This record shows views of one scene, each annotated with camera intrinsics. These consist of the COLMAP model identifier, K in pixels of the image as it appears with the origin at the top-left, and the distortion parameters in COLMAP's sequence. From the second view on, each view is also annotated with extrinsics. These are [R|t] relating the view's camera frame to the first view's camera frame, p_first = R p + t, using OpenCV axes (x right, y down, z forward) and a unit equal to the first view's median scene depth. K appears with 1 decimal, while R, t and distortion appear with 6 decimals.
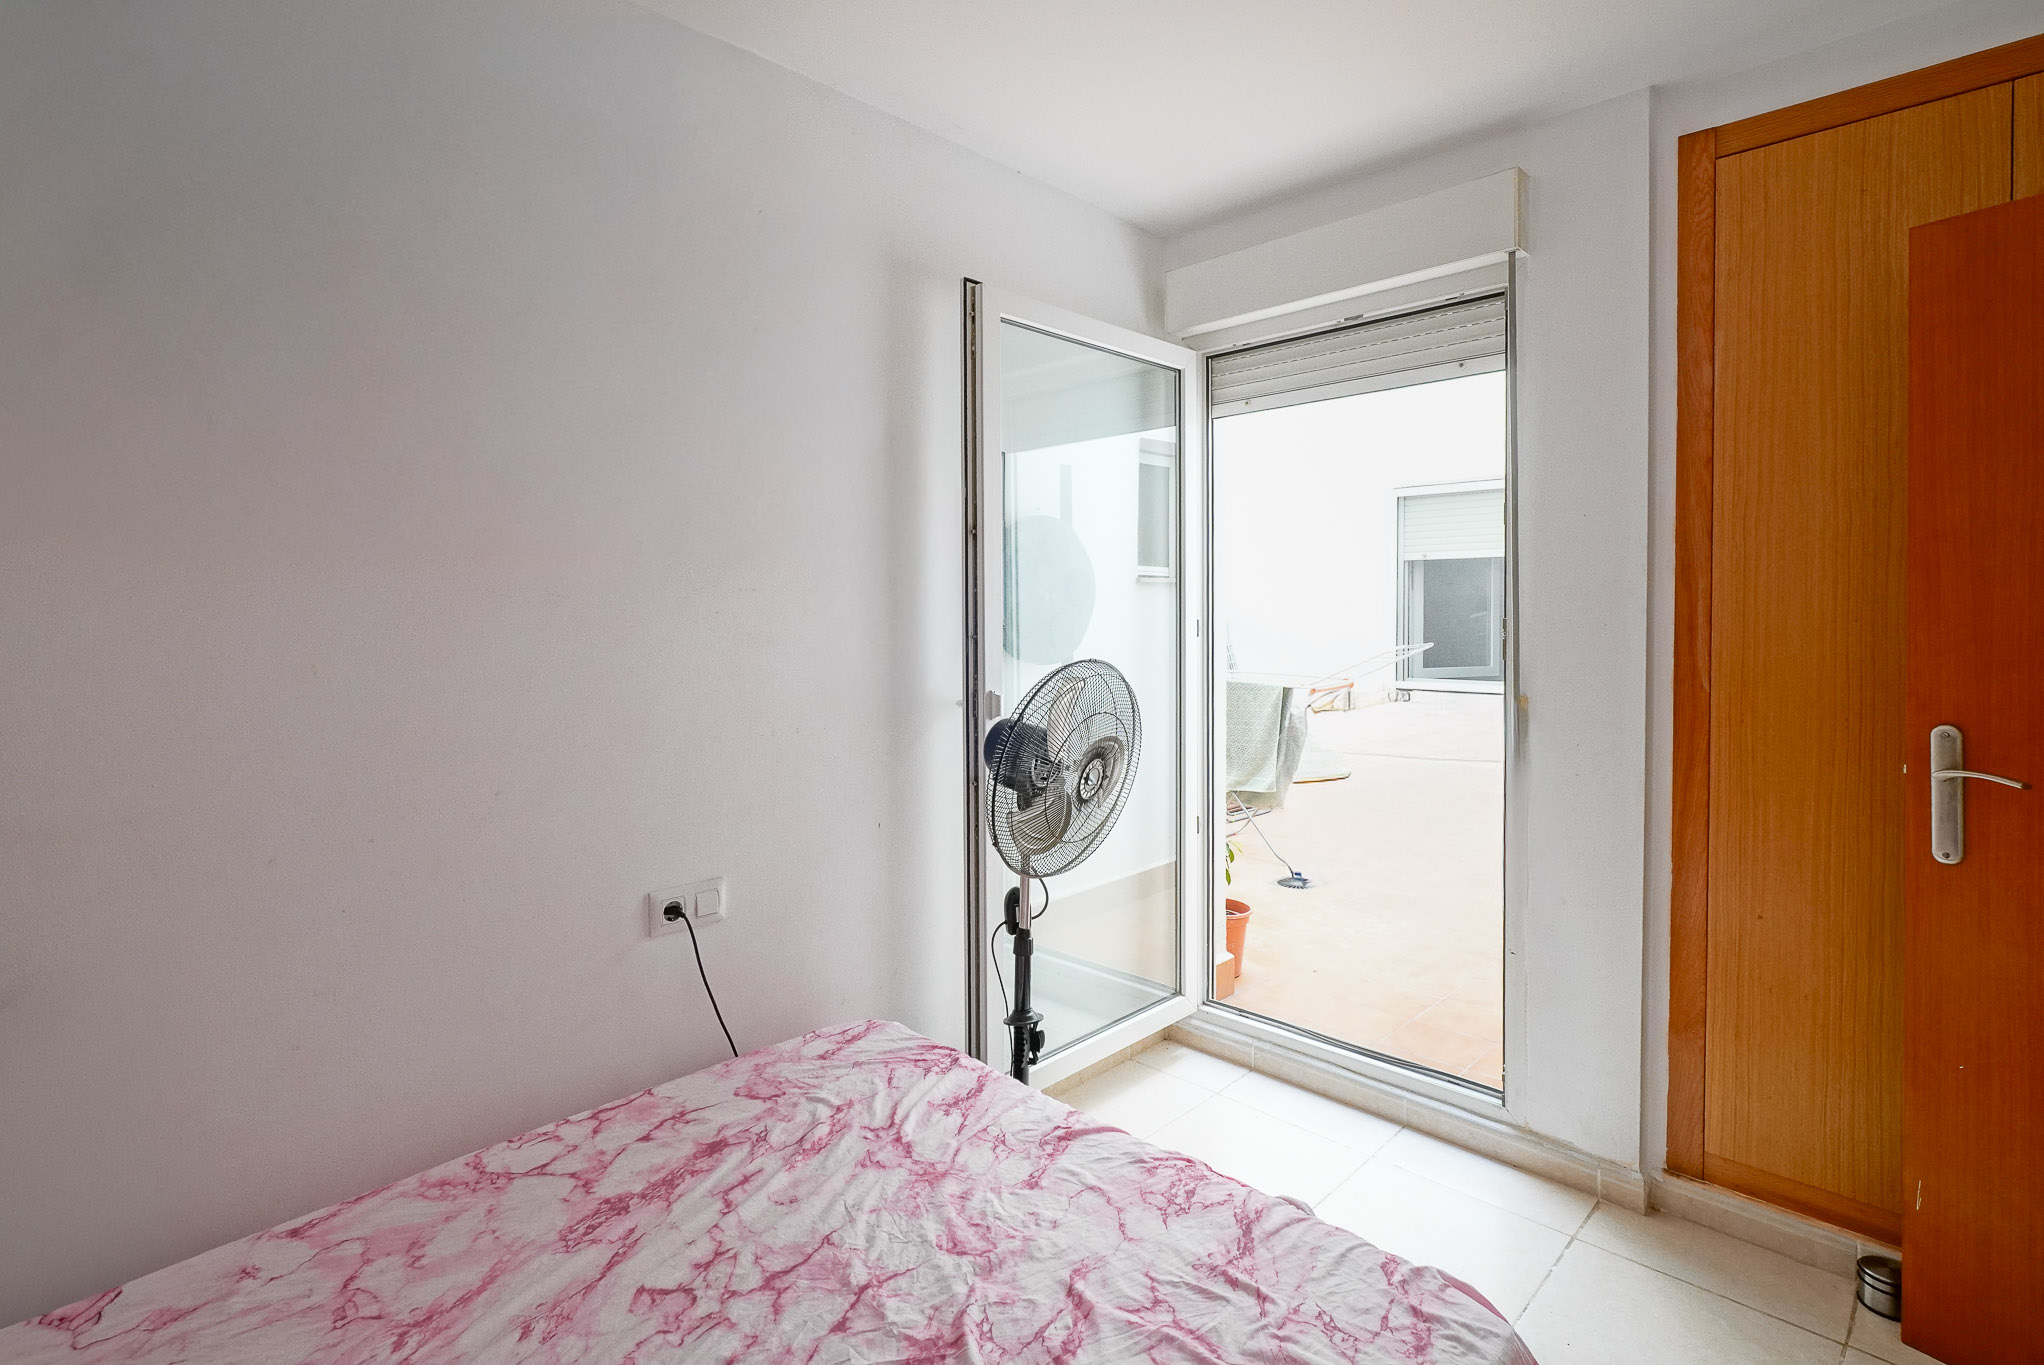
lens RADIAL K [[991.3, 0, 1024.4], [0, 991.3, 619.3], [0, 0, 1]] dist [-0.001183, 0.000226]
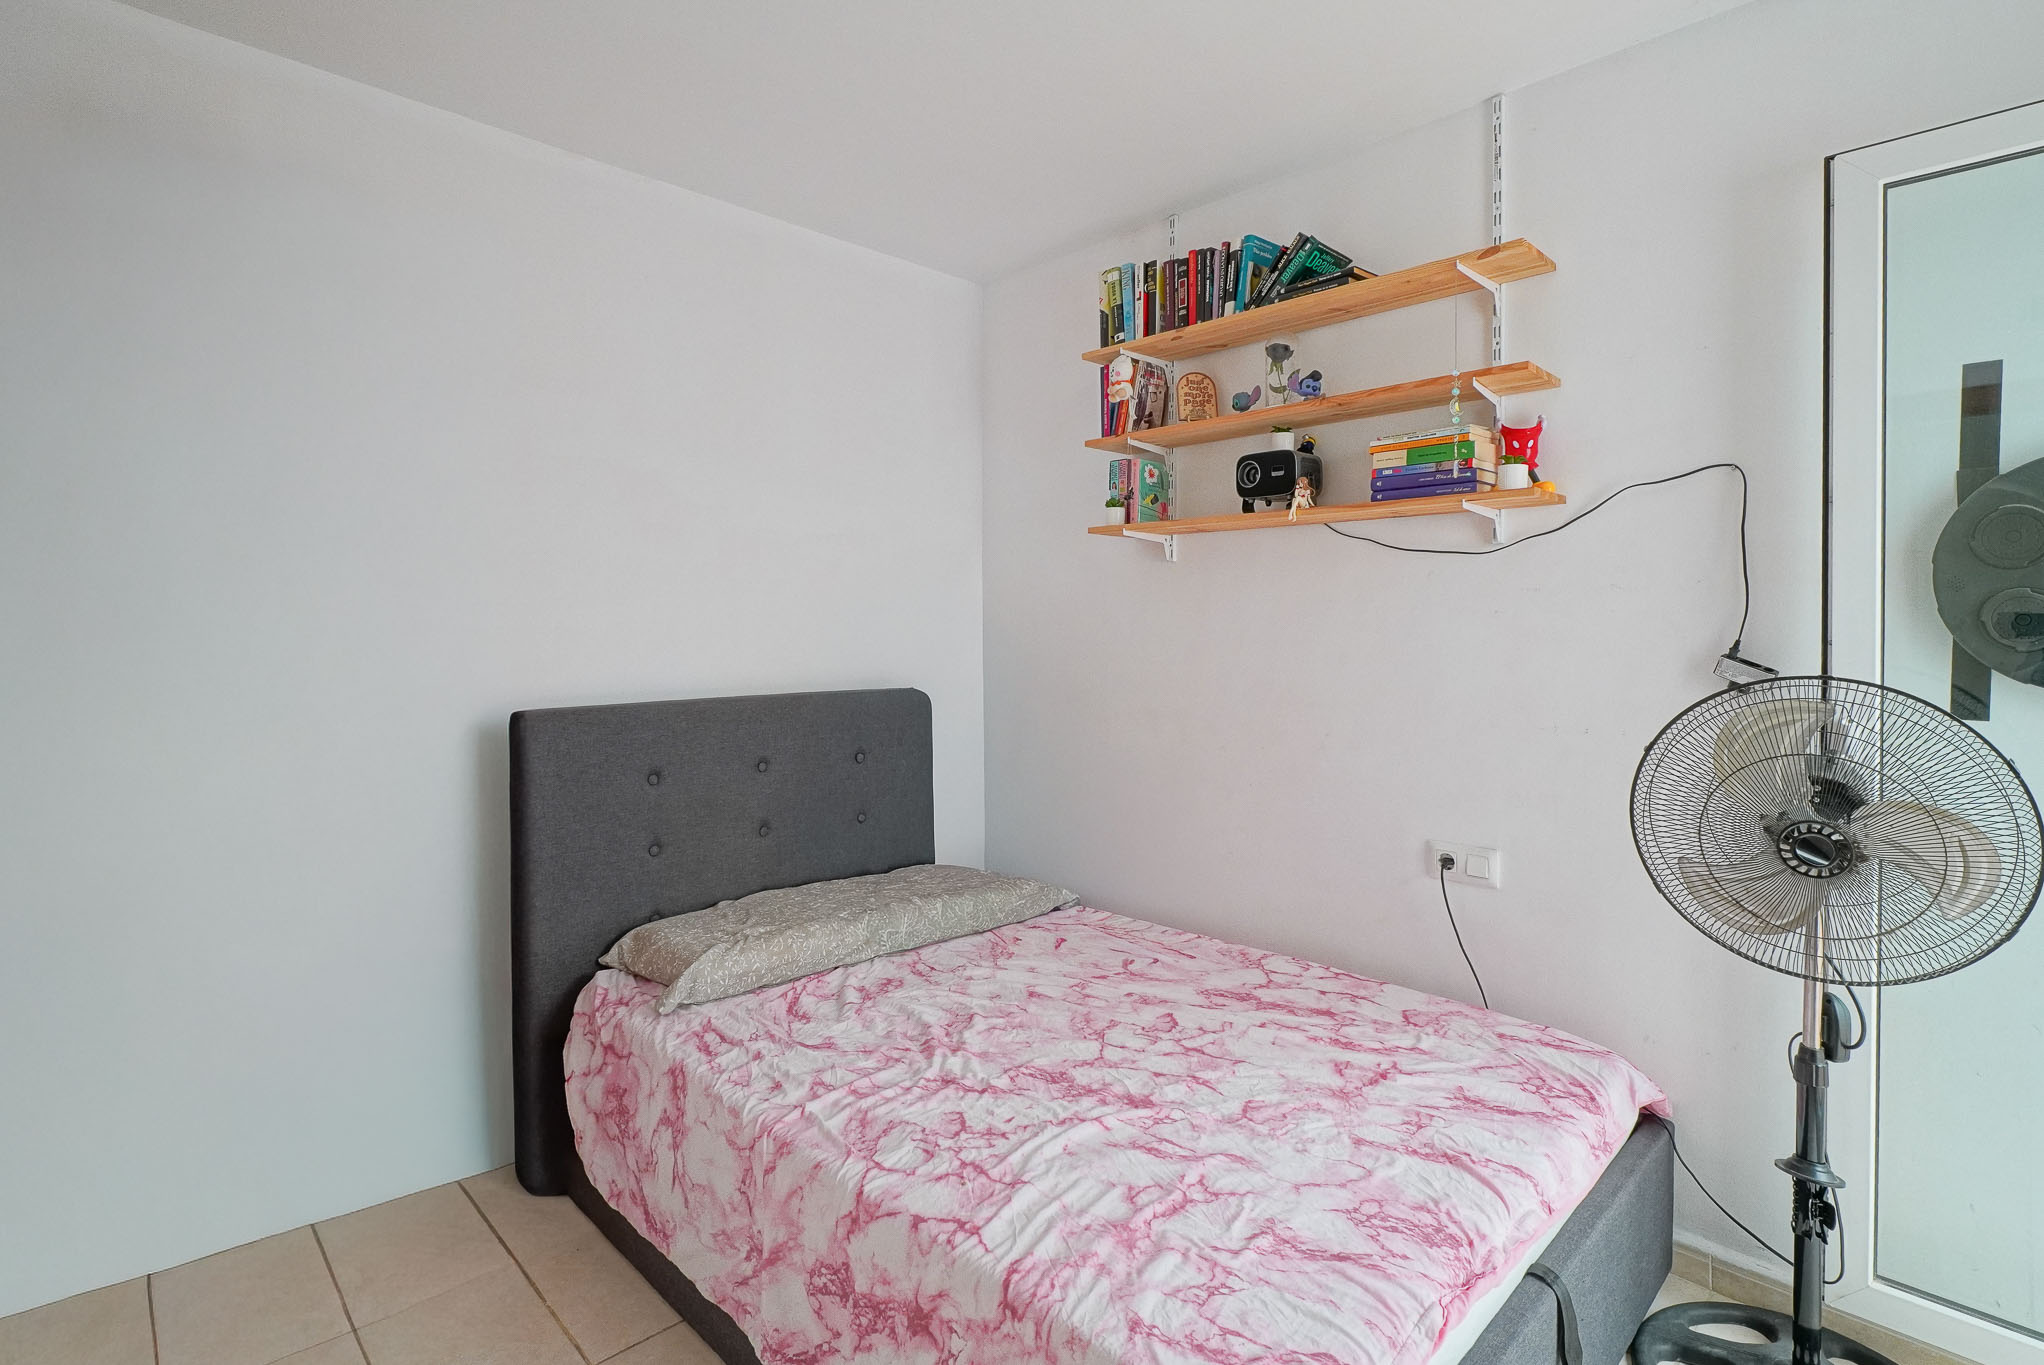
lens RADIAL K [[991.3, 0, 1024.4], [0, 991.3, 619.3], [0, 0, 1]] dist [-0.001183, 0.000226]
pose [[-0.021768, 0.000153, -0.999763, 1.057266], [-0.005145, 0.999987, 0.000265, 0.004578], [0.999750, 0.005149, -0.021767, 0.637890]]
